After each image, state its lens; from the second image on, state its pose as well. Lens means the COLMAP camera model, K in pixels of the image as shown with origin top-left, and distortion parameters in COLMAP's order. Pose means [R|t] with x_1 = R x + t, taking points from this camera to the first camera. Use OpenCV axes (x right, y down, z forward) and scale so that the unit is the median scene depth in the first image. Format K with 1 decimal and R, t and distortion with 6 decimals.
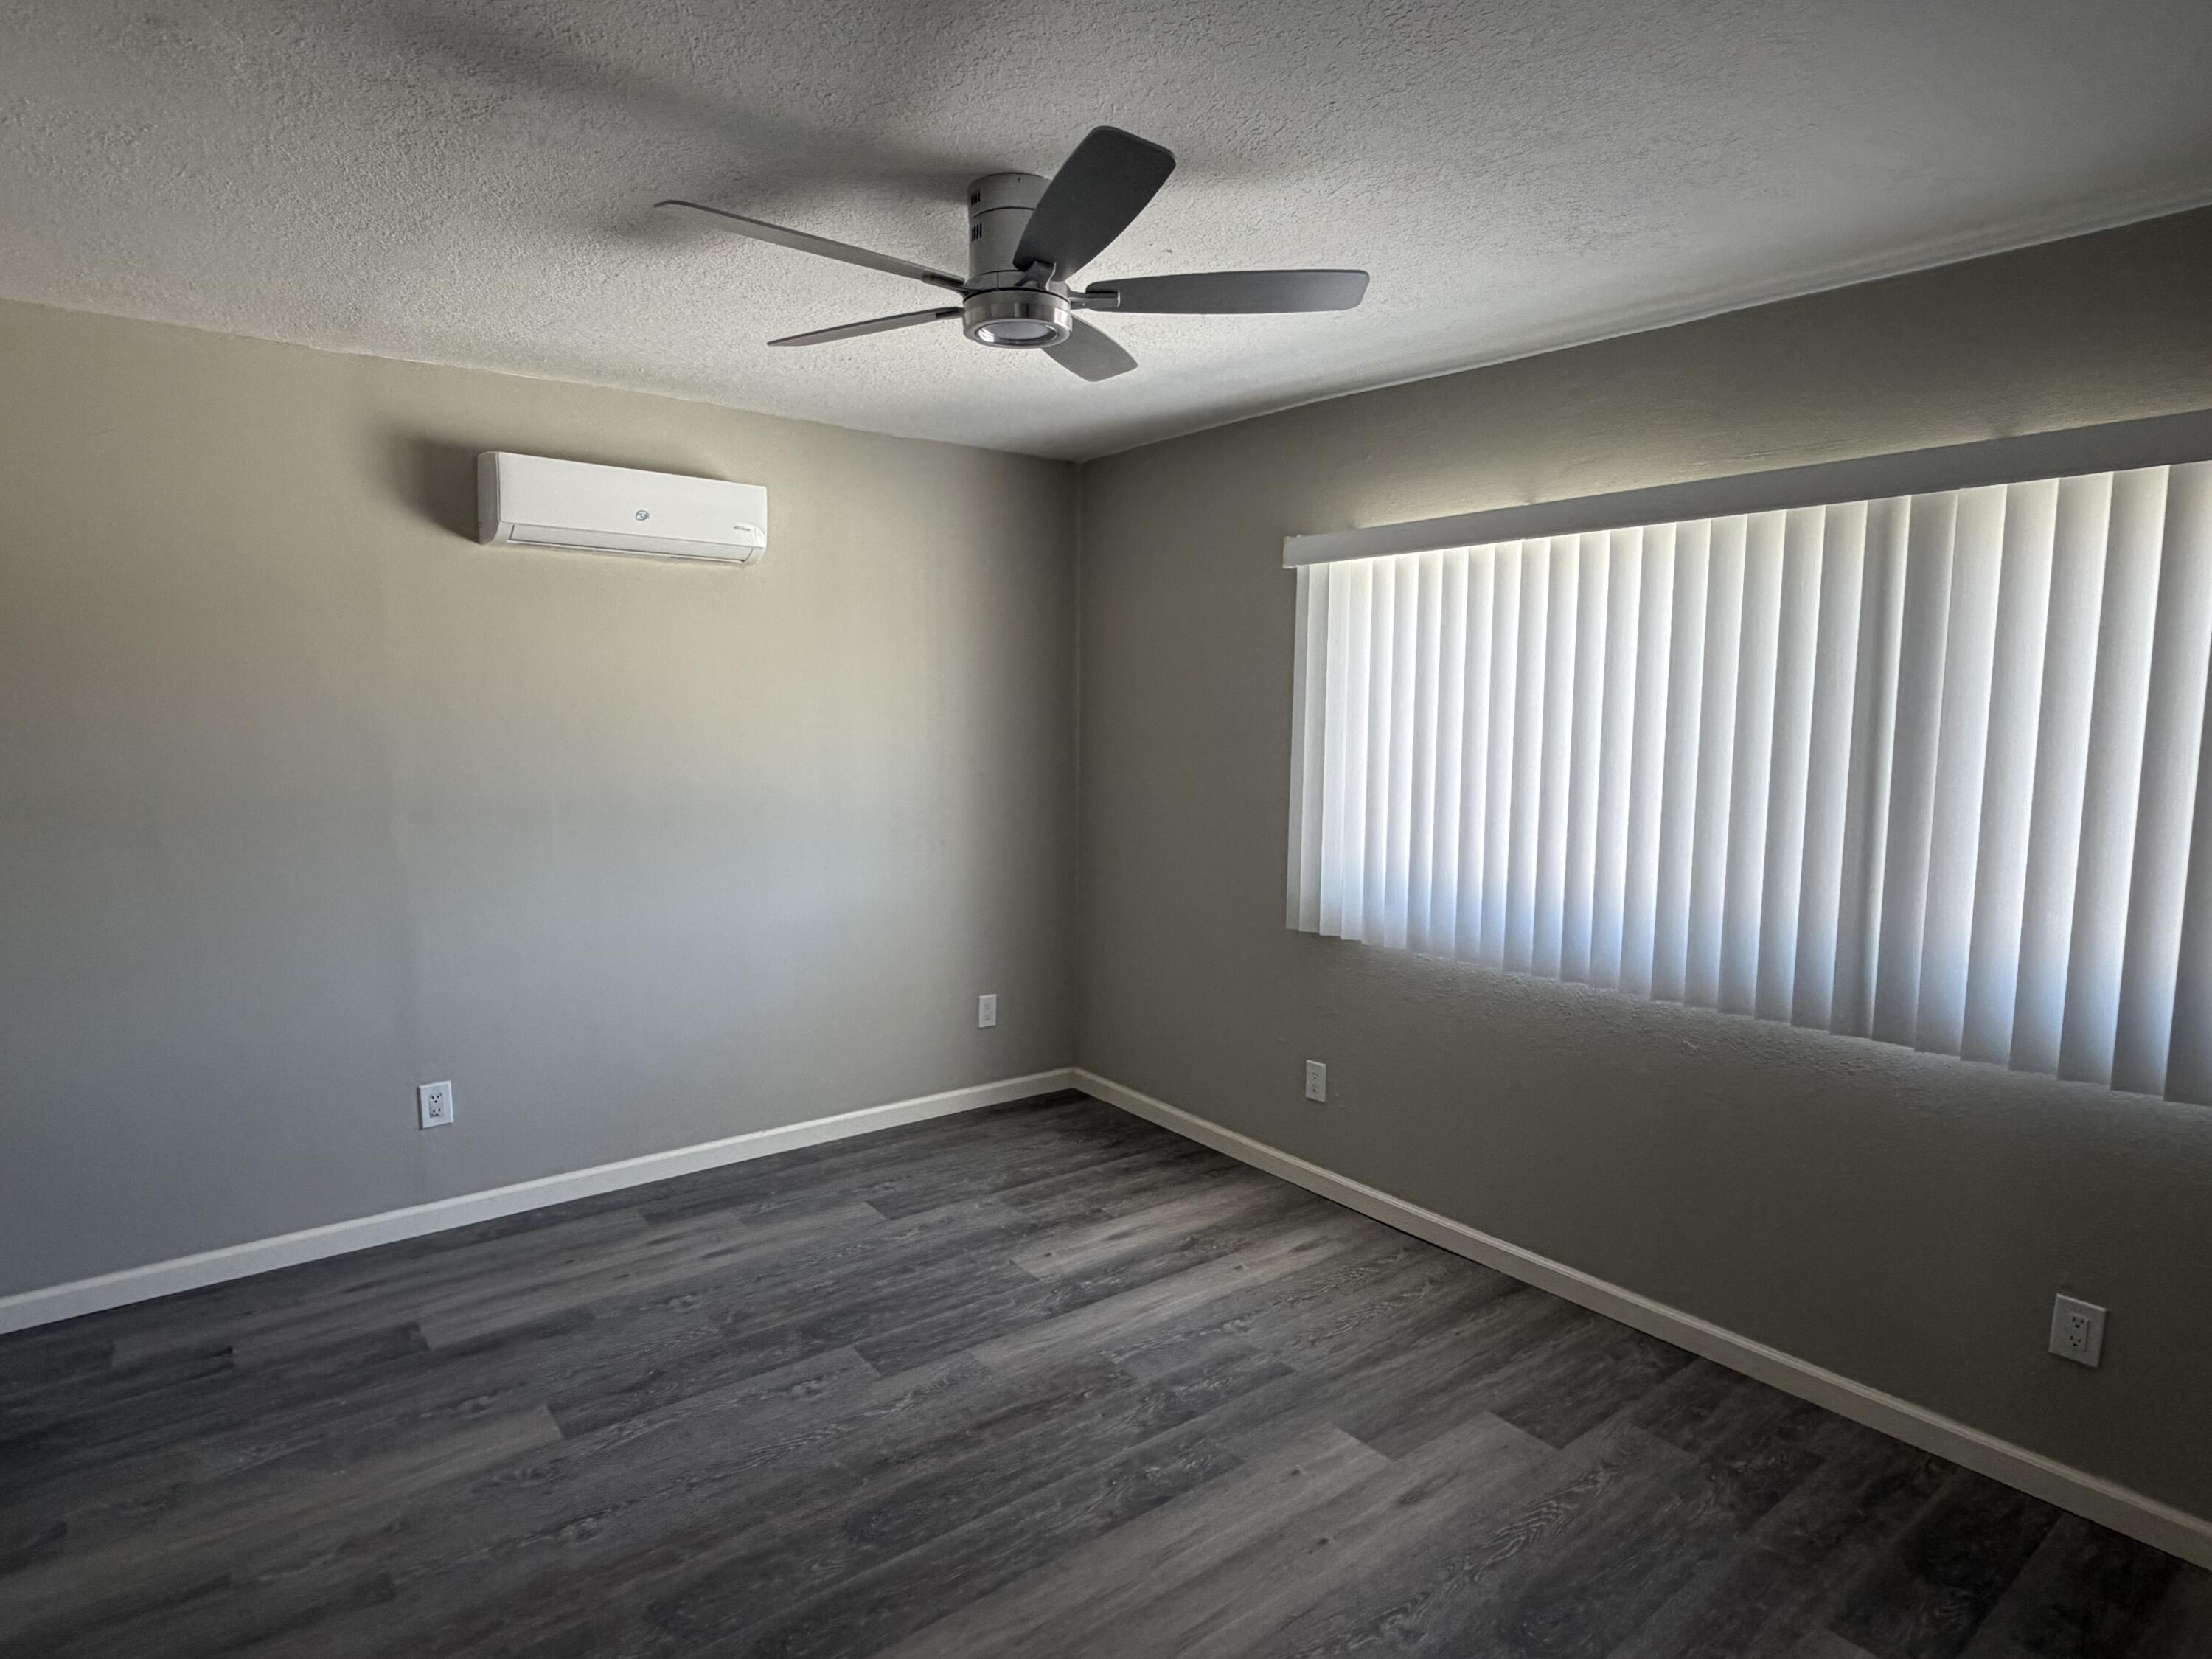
lens RADIAL K [[1235.8, 0, 1106.4], [0, 1235.8, 822.5], [0, 0, 1]] dist [-0.001173, 0.000802]
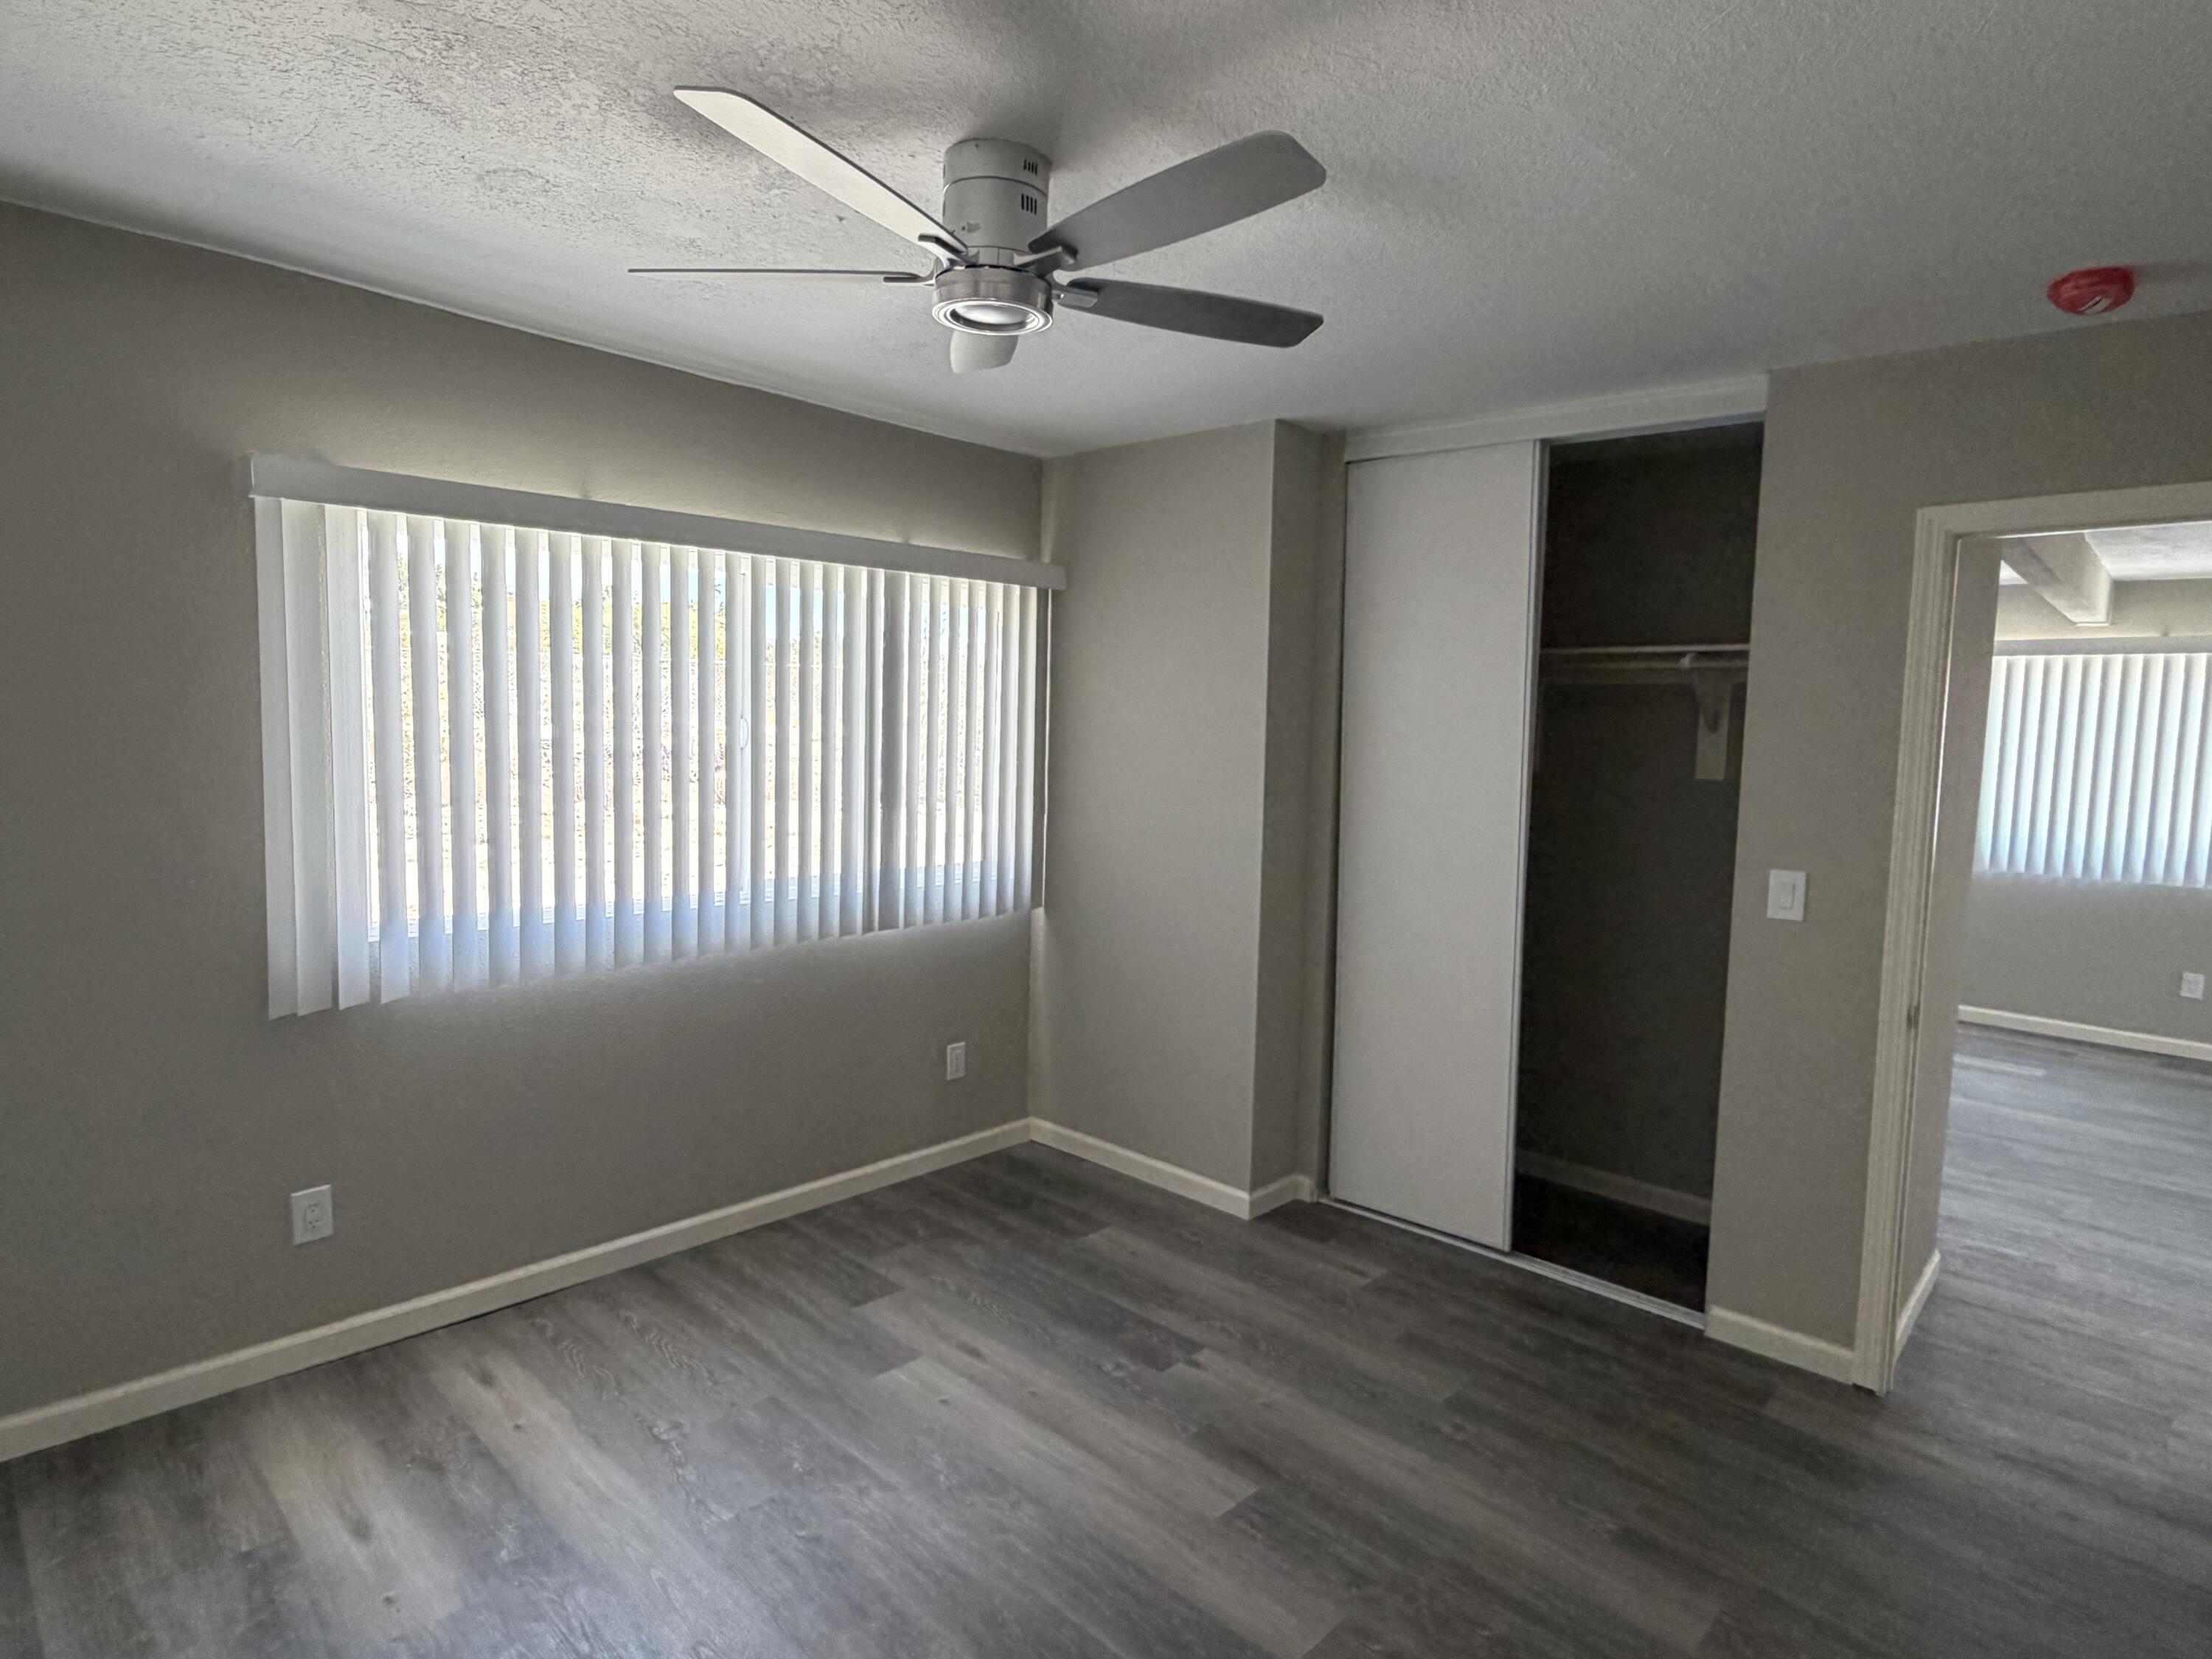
lens RADIAL K [[1235.8, 0, 1105.9], [0, 1235.8, 823.8], [0, 0, 1]] dist [-0.001173, 0.000802]
pose [[-0.139242, -0.107322, 0.984425, -0.771977], [0.064930, 0.990981, 0.117221, -0.097526], [-0.988127, 0.080241, -0.131018, 0.807896]]
